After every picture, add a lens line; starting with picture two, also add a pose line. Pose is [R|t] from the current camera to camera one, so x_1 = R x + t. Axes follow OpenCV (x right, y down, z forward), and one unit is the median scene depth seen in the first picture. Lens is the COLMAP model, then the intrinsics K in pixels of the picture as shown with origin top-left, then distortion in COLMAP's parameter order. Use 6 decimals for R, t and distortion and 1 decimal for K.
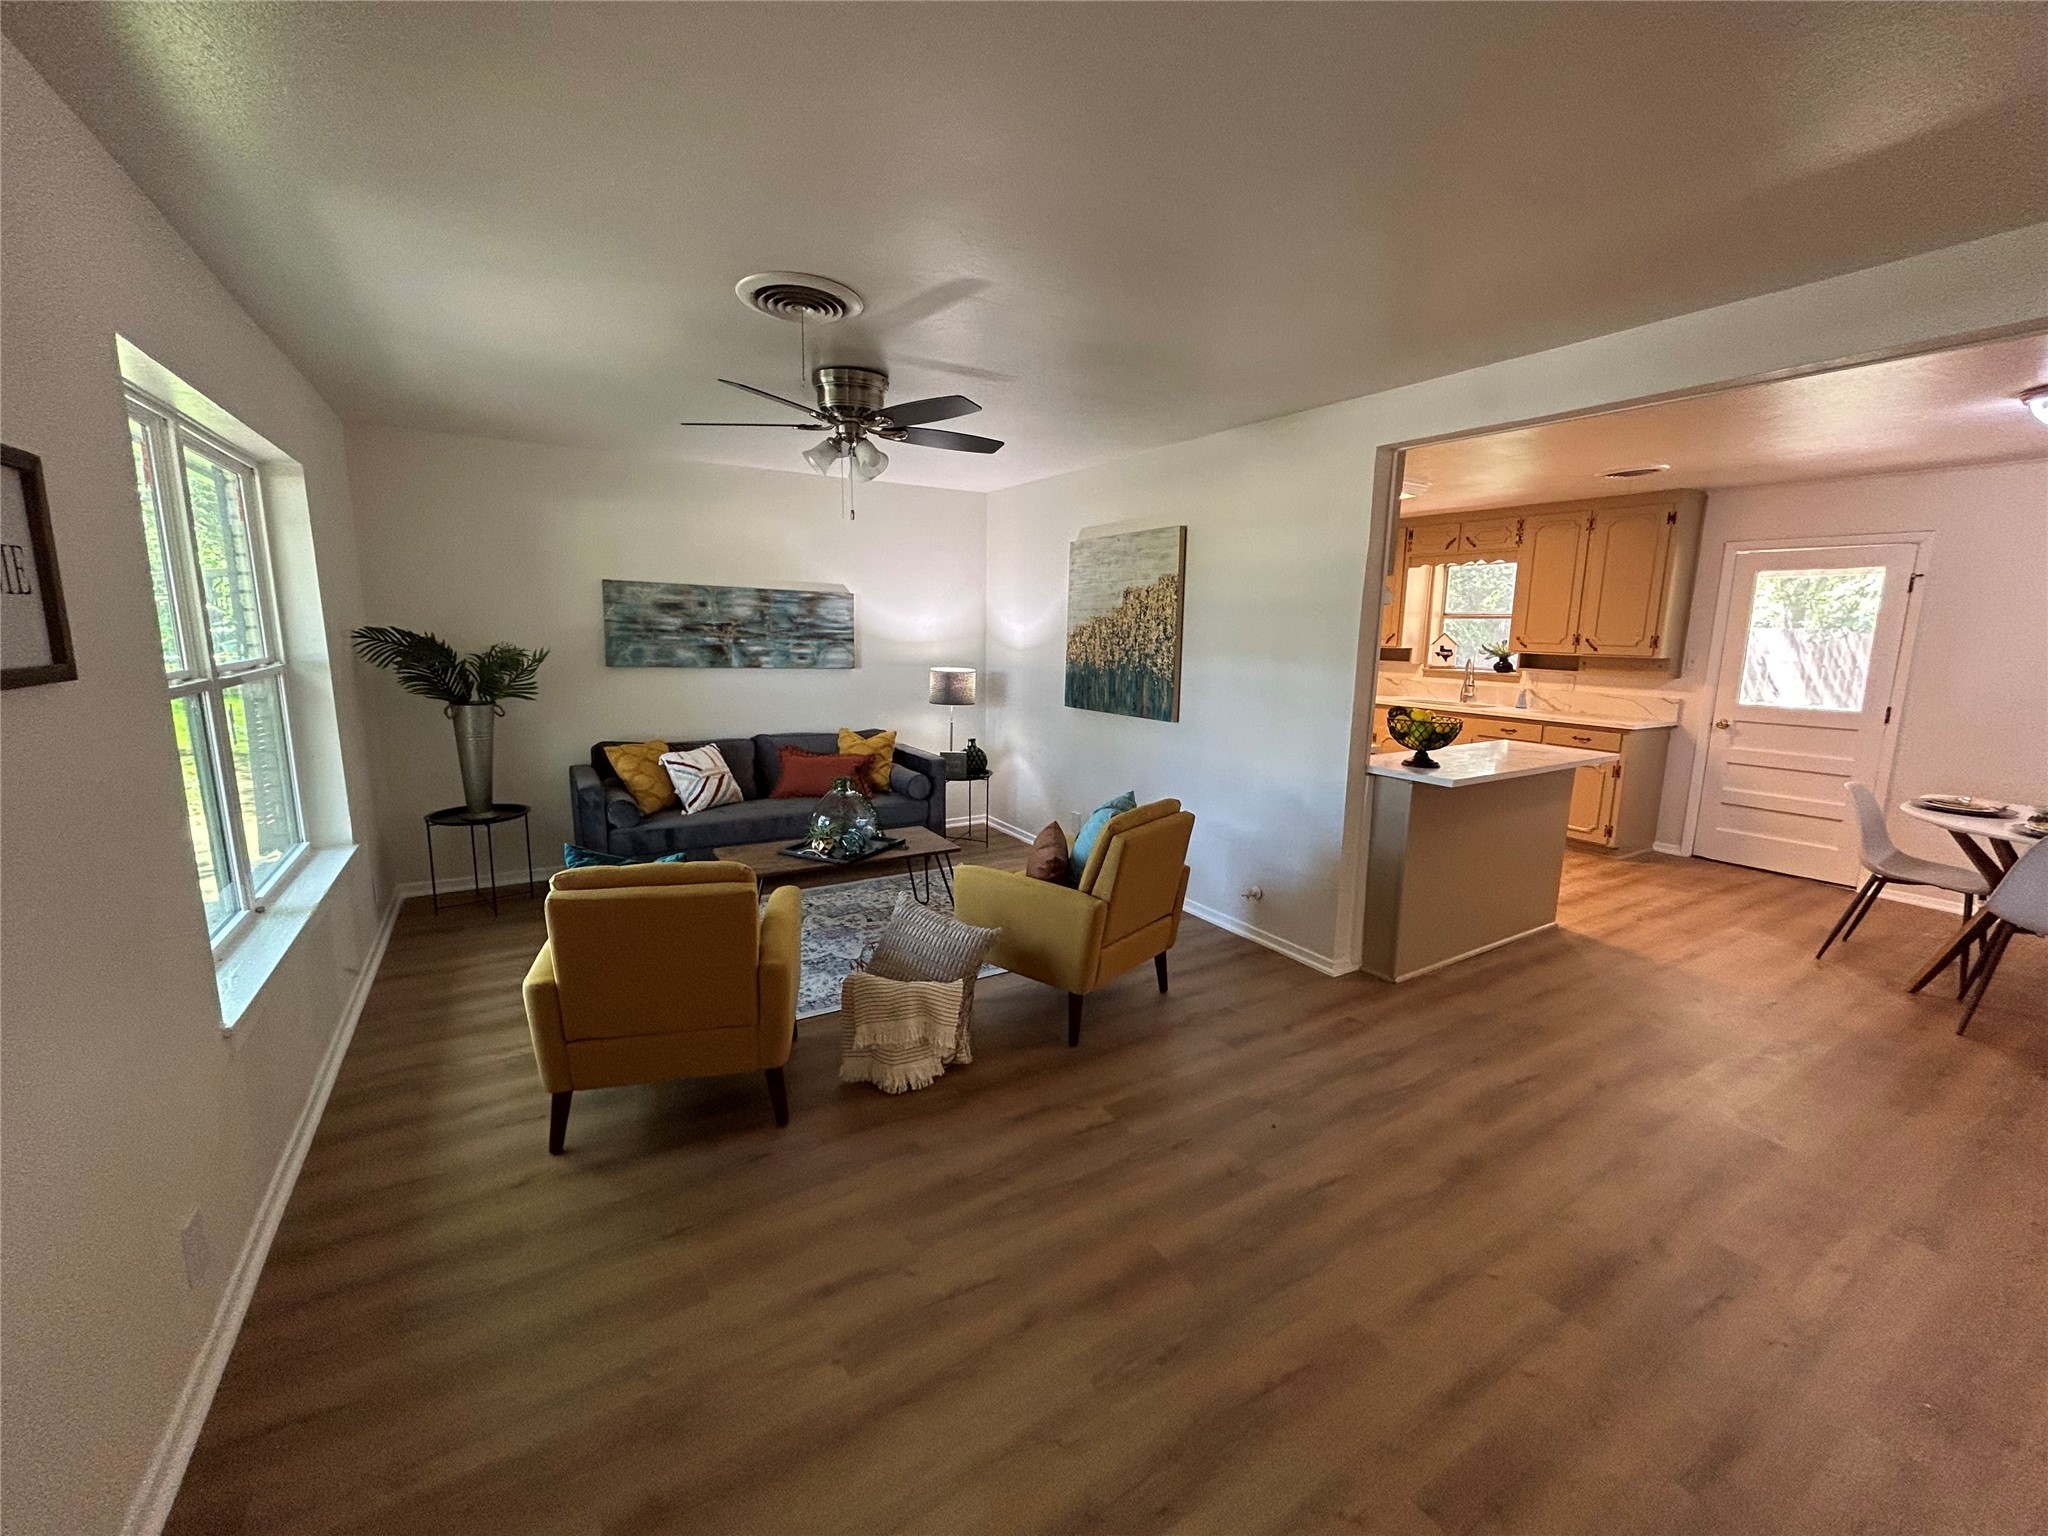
lens RADIAL K [[836.3, 0, 1025.9], [0, 836.3, 771.2], [0, 0, 1]] dist [0.001423, 0.000158]
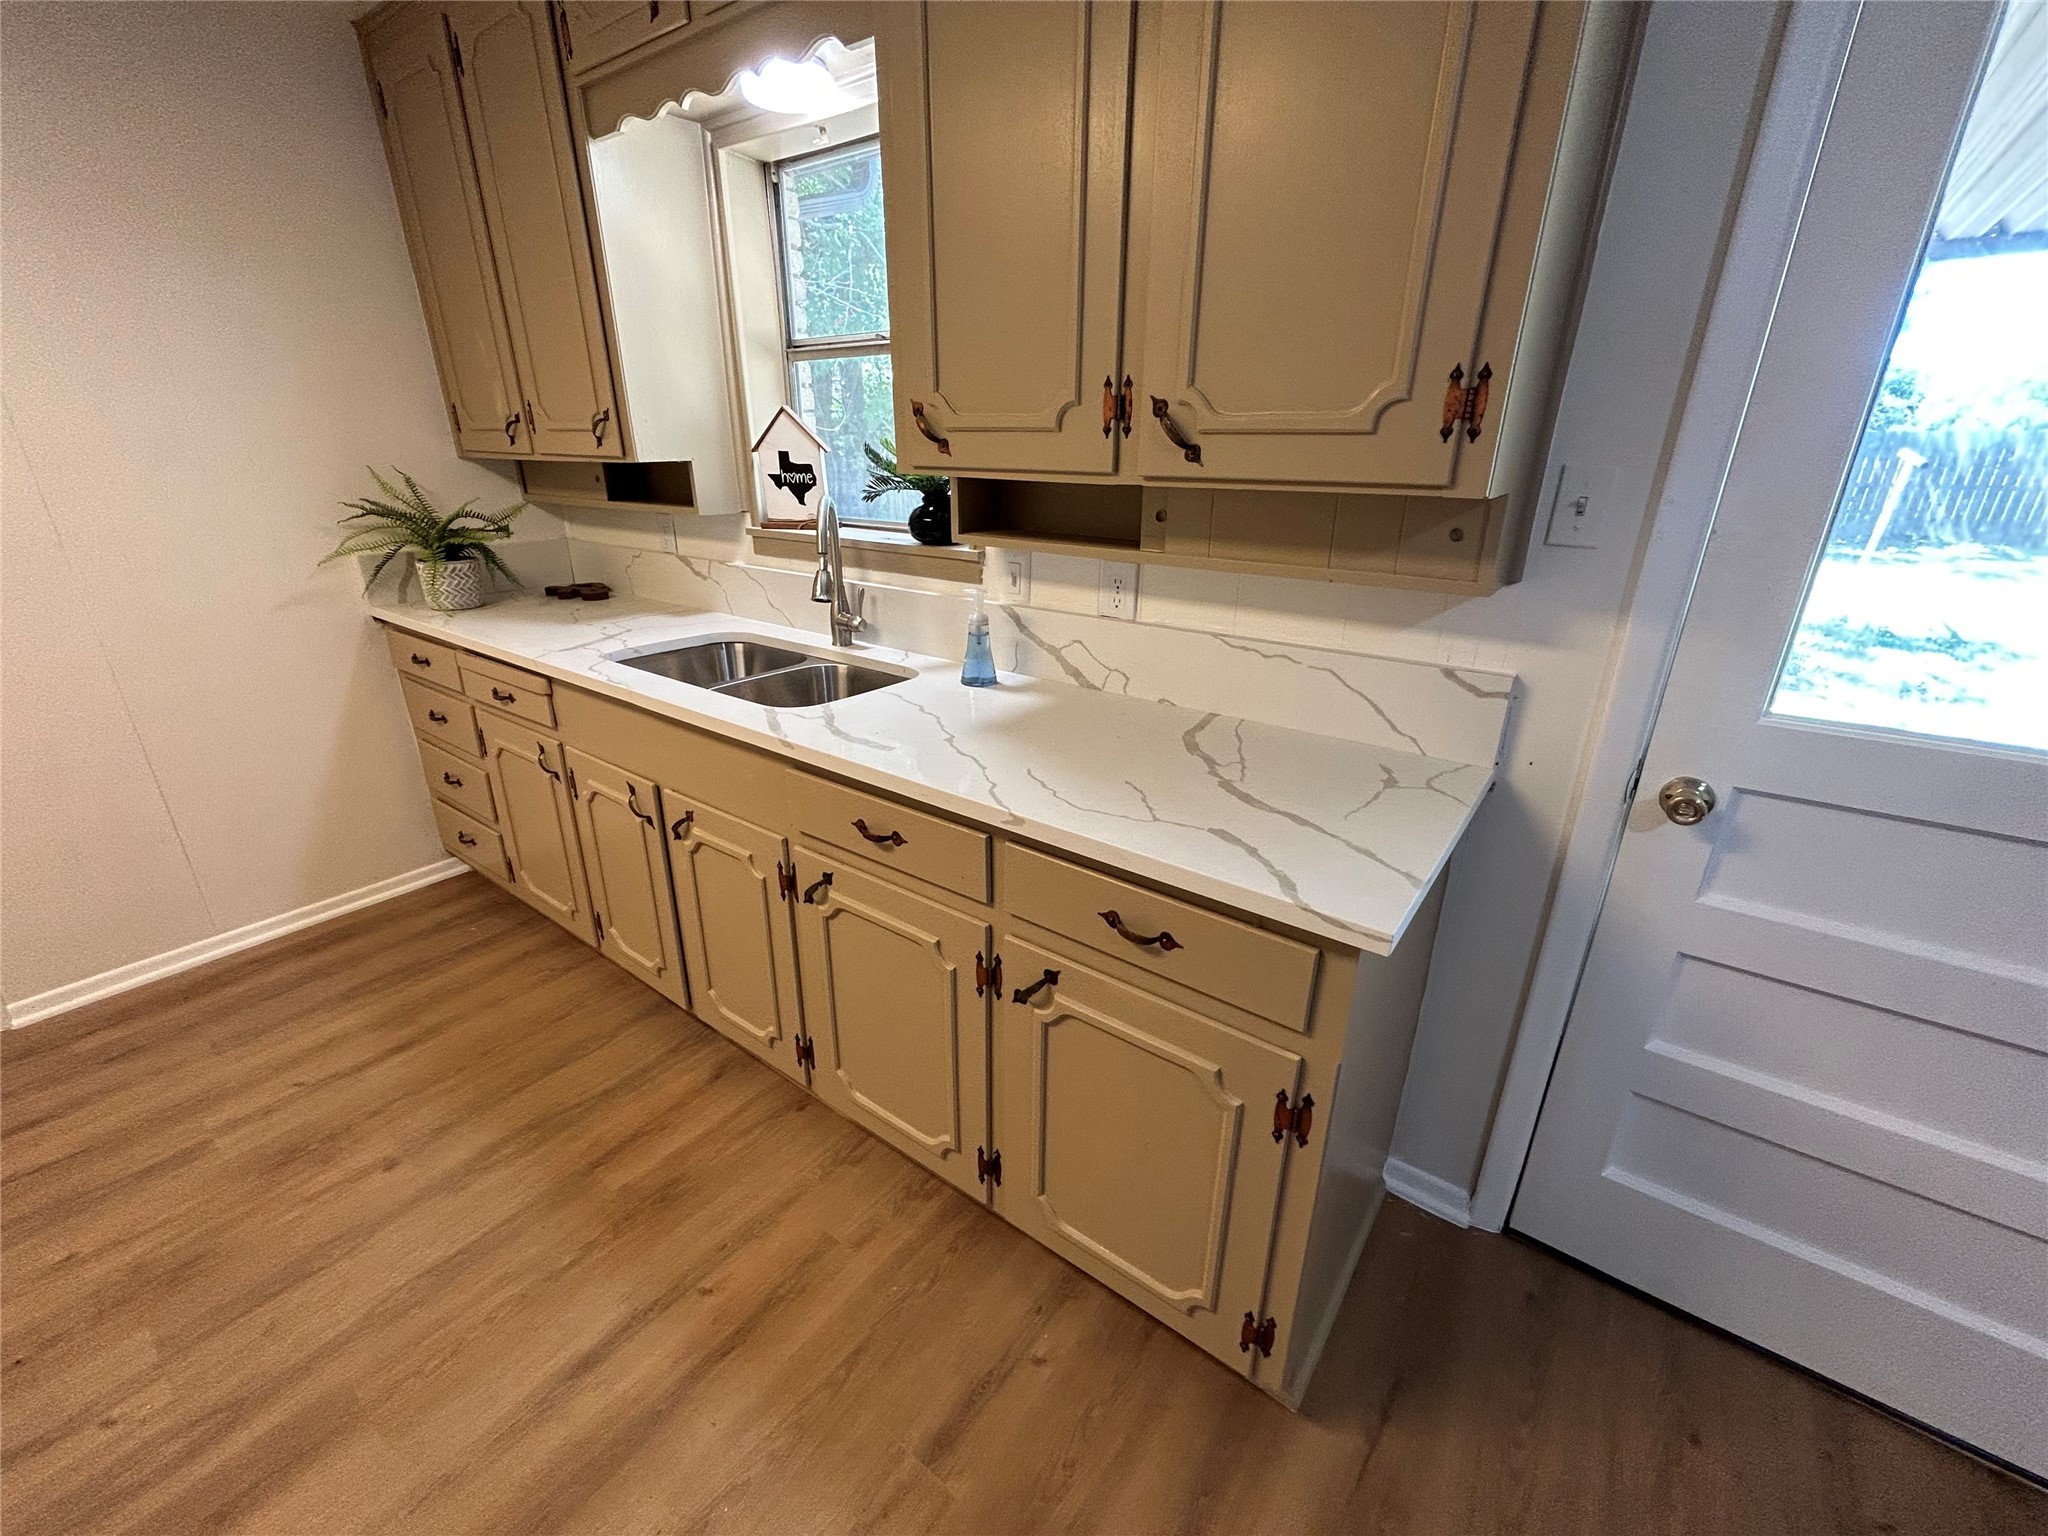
lens RADIAL K [[836.3, 0, 1026.0], [0, 836.3, 767.5], [0, 0, 1]] dist [0.001423, 0.000158]
pose [[0.930777, -0.132996, 0.340539, 0.524175], [0.063938, 0.976345, 0.206549, -0.107386], [-0.359954, -0.170478, 0.917262, 0.758417]]
